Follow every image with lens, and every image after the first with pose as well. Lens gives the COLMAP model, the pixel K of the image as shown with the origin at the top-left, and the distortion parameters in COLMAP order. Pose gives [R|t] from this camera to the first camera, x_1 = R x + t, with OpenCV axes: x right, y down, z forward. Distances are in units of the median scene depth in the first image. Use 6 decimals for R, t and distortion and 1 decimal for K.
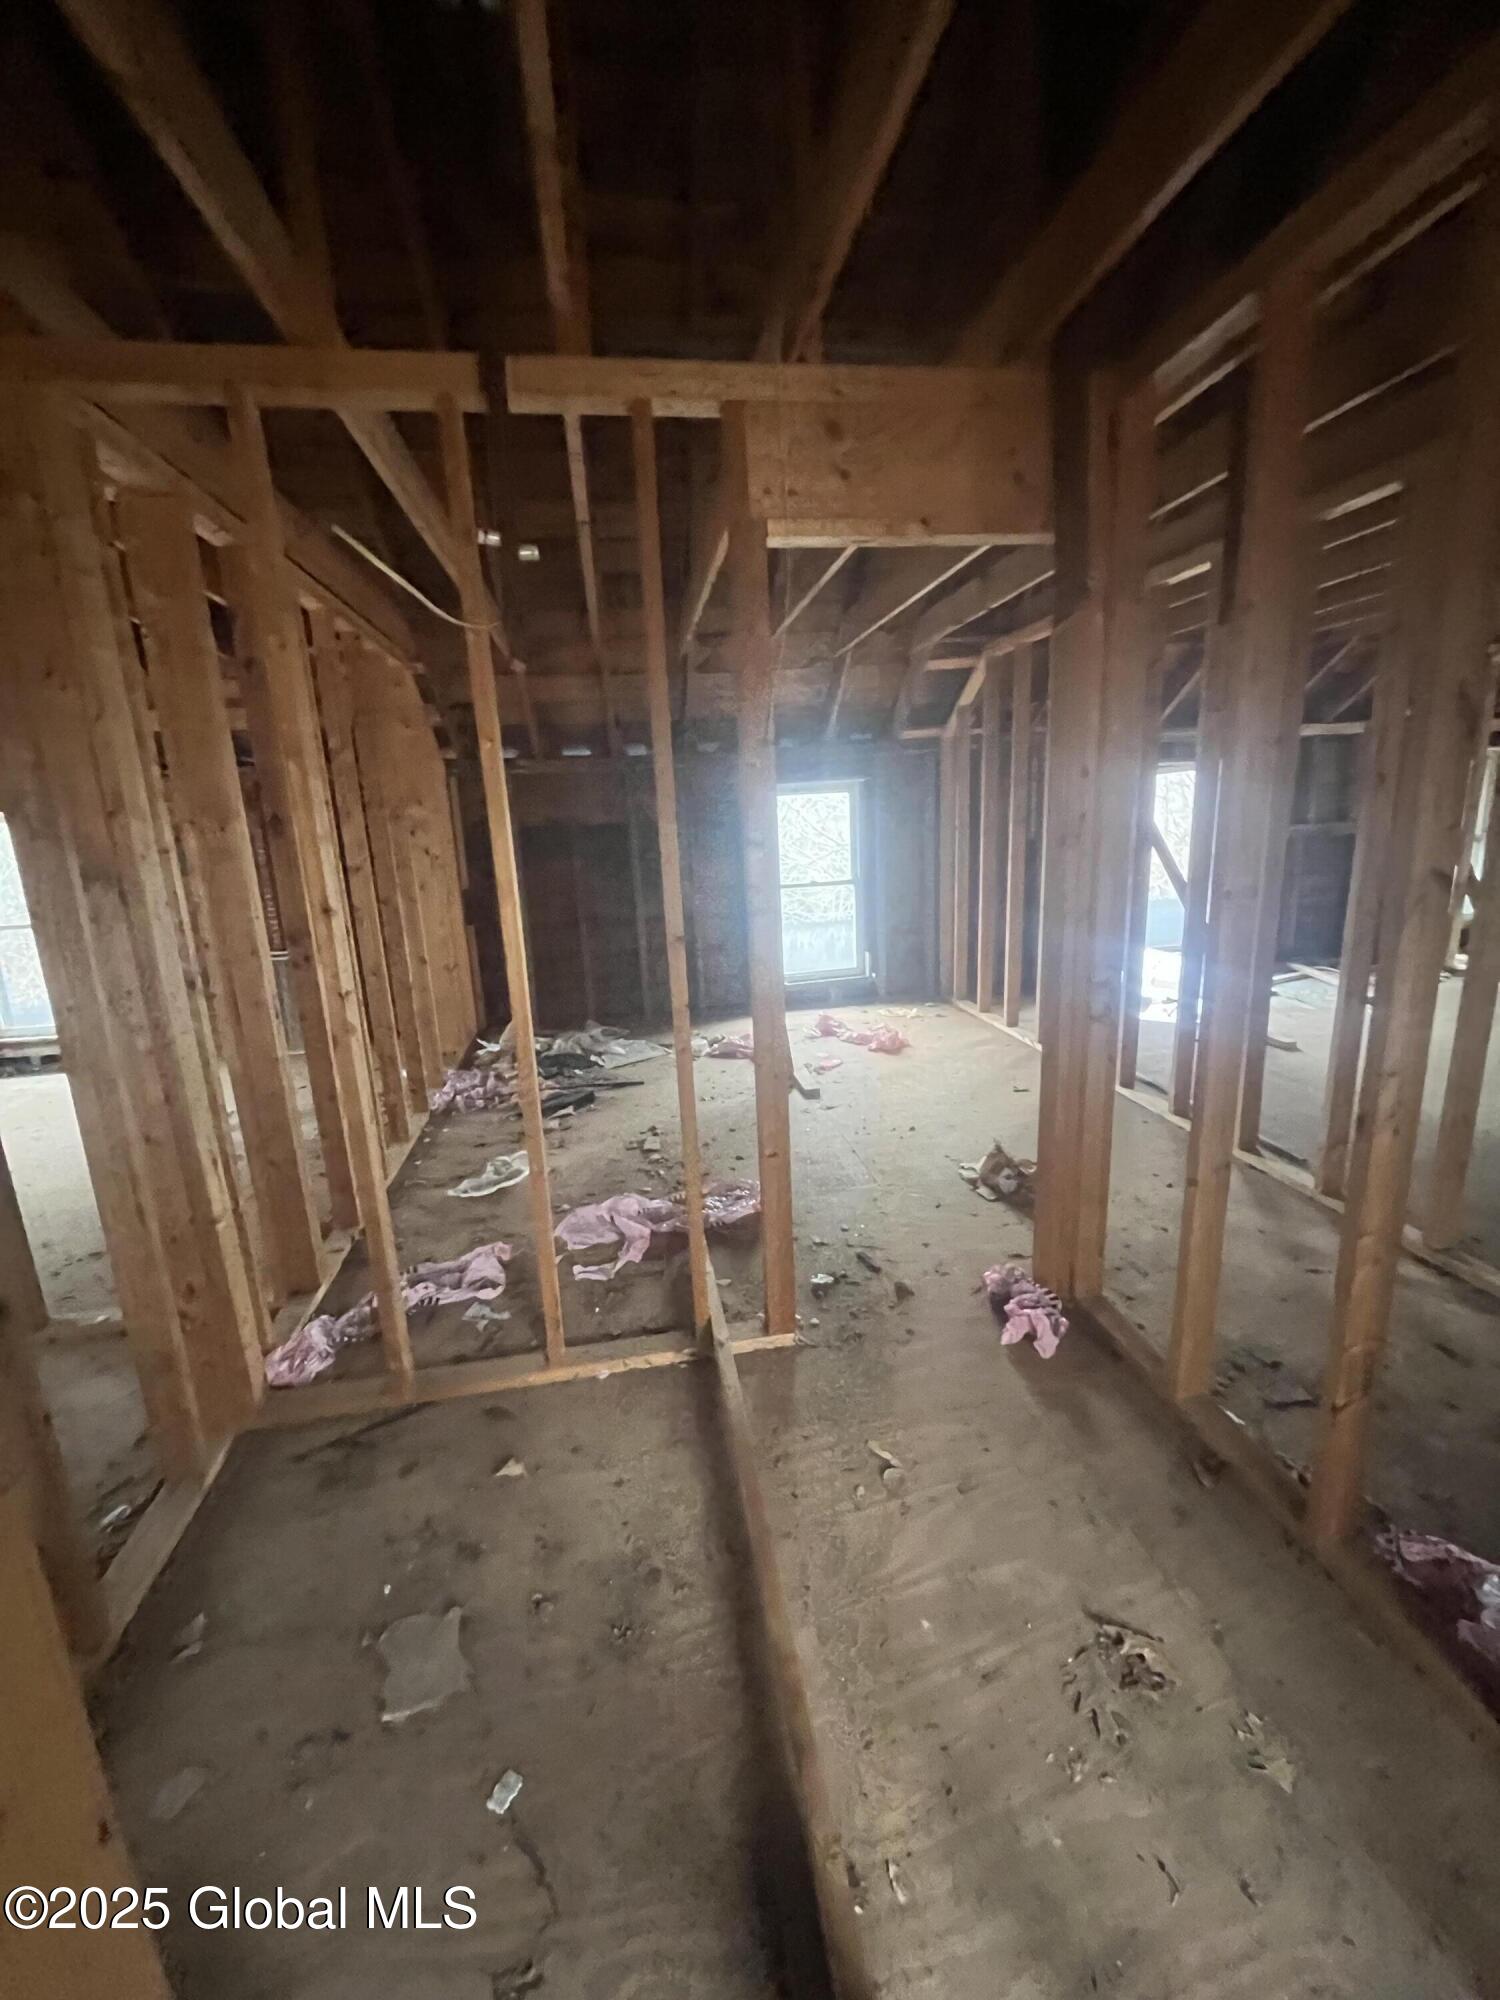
lens RADIAL K [[806.6, 0, 750.4], [0, 806.6, 1004.0], [0, 0, 1]] dist [-0.000466, -0.000350]
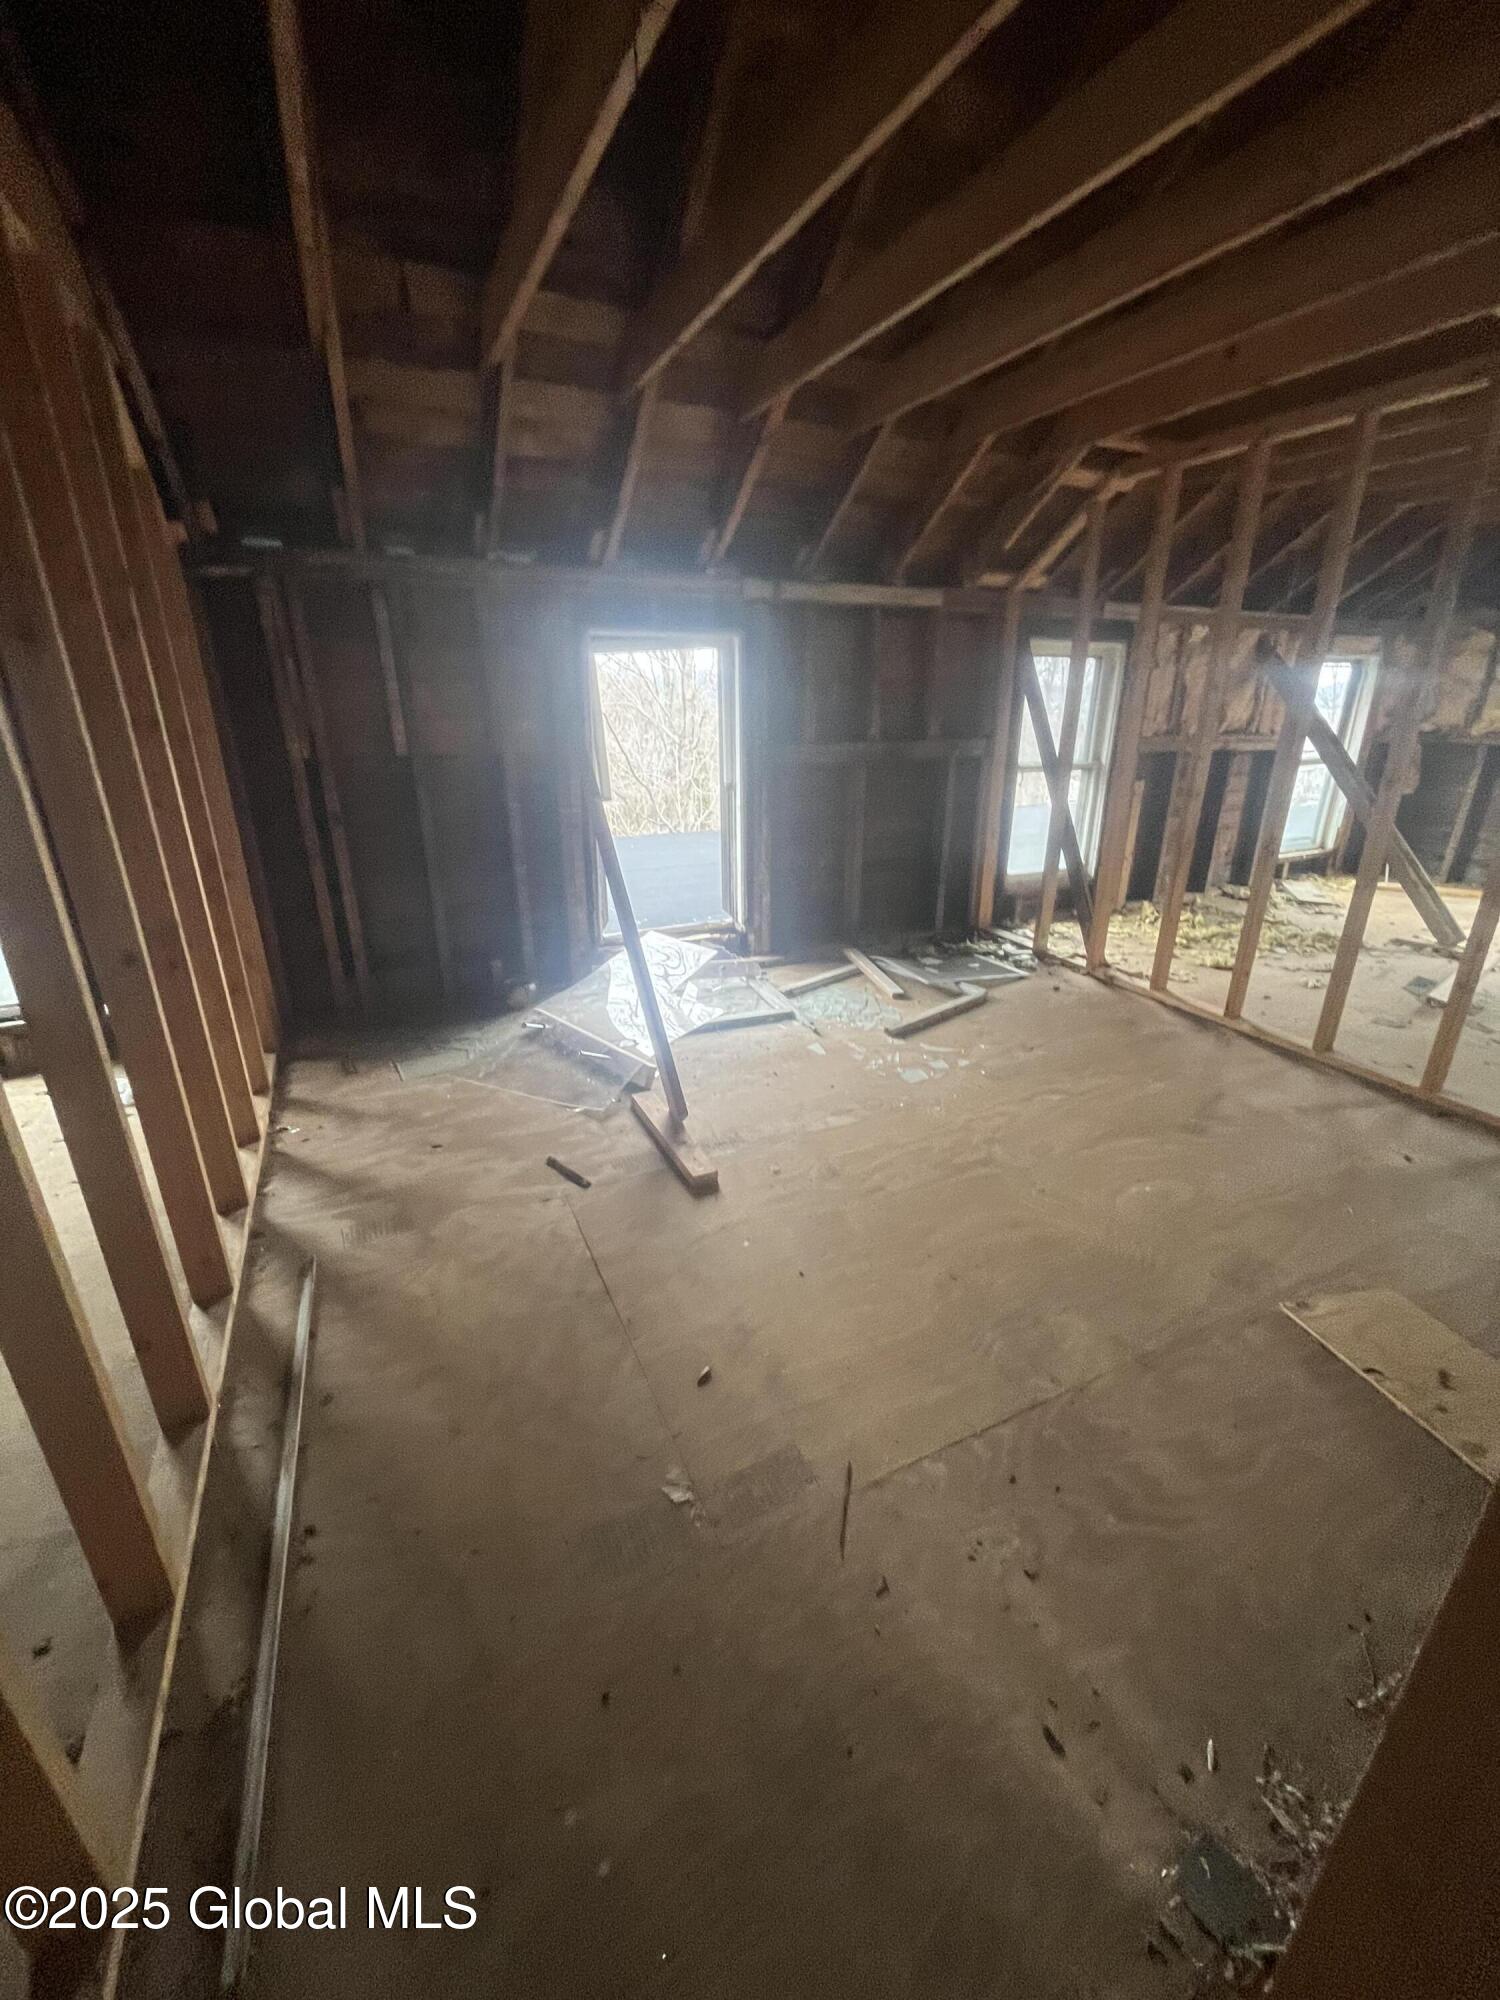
lens RADIAL K [[806.6, 0, 749.5], [0, 806.6, 993.5], [0, 0, 1]] dist [-0.000466, -0.000350]
pose [[0.964070, -0.050914, 0.260722, 0.451172], [0.018252, 0.991837, 0.126198, -0.112169], [-0.265019, -0.116905, 0.957130, 0.393195]]
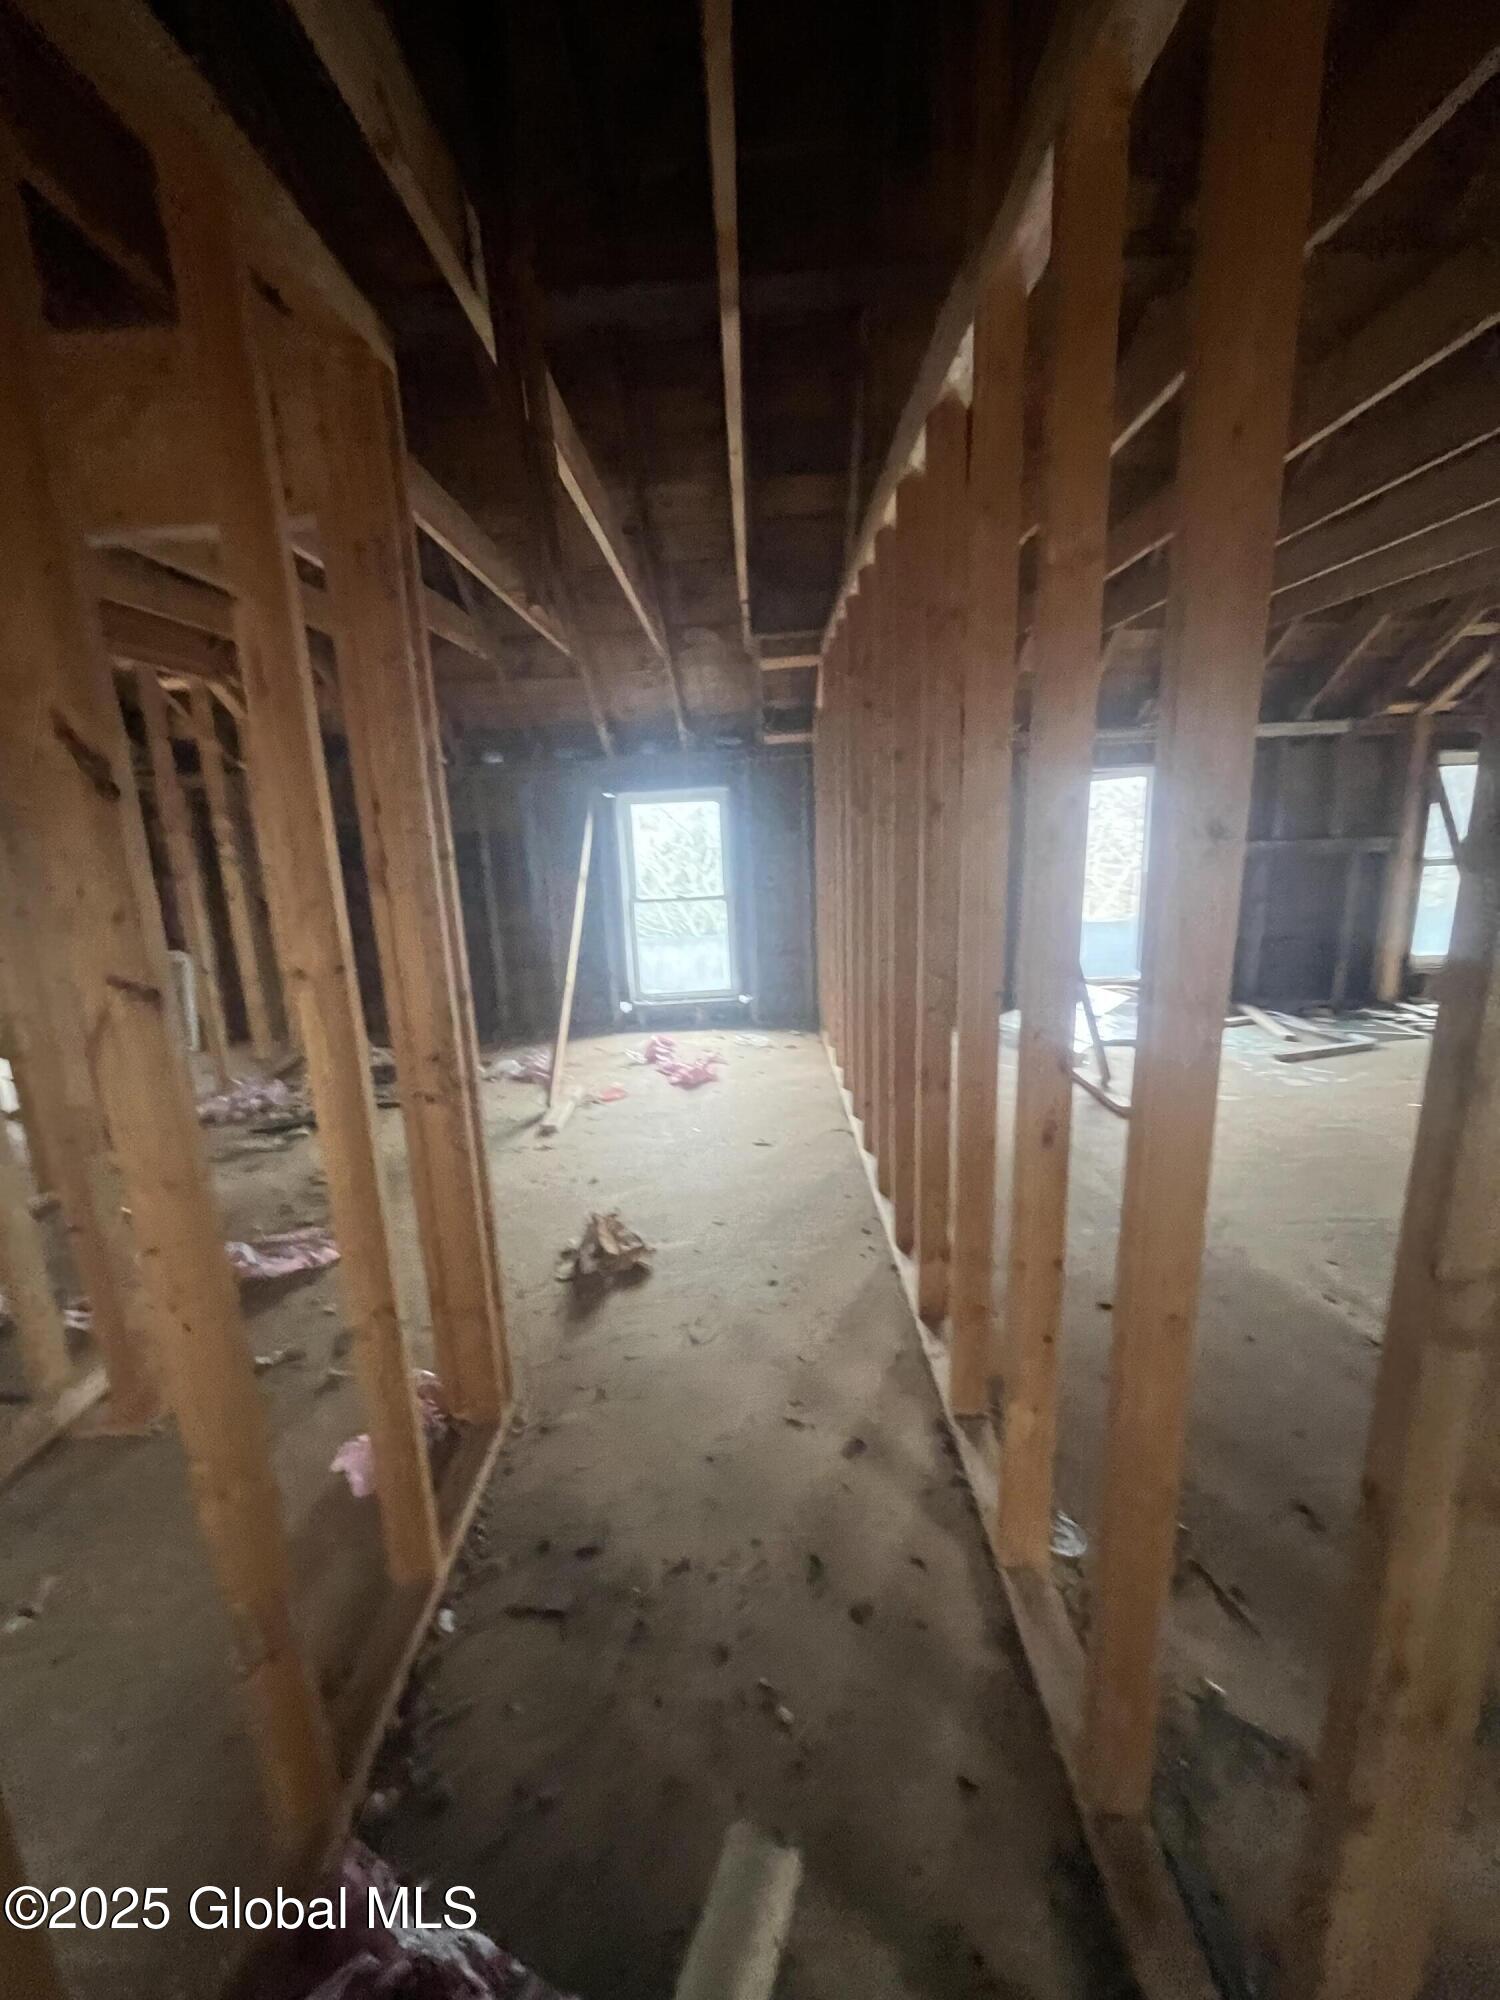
lens RADIAL K [[806.6, 0, 757.1], [0, 806.6, 1003.2], [0, 0, 1]] dist [-0.000466, -0.000350]
pose [[0.985469, 0.046479, -0.163374, 0.337384], [-0.045349, 0.998915, 0.010642, -0.041786], [0.163692, -0.003079, 0.986507, 0.085527]]
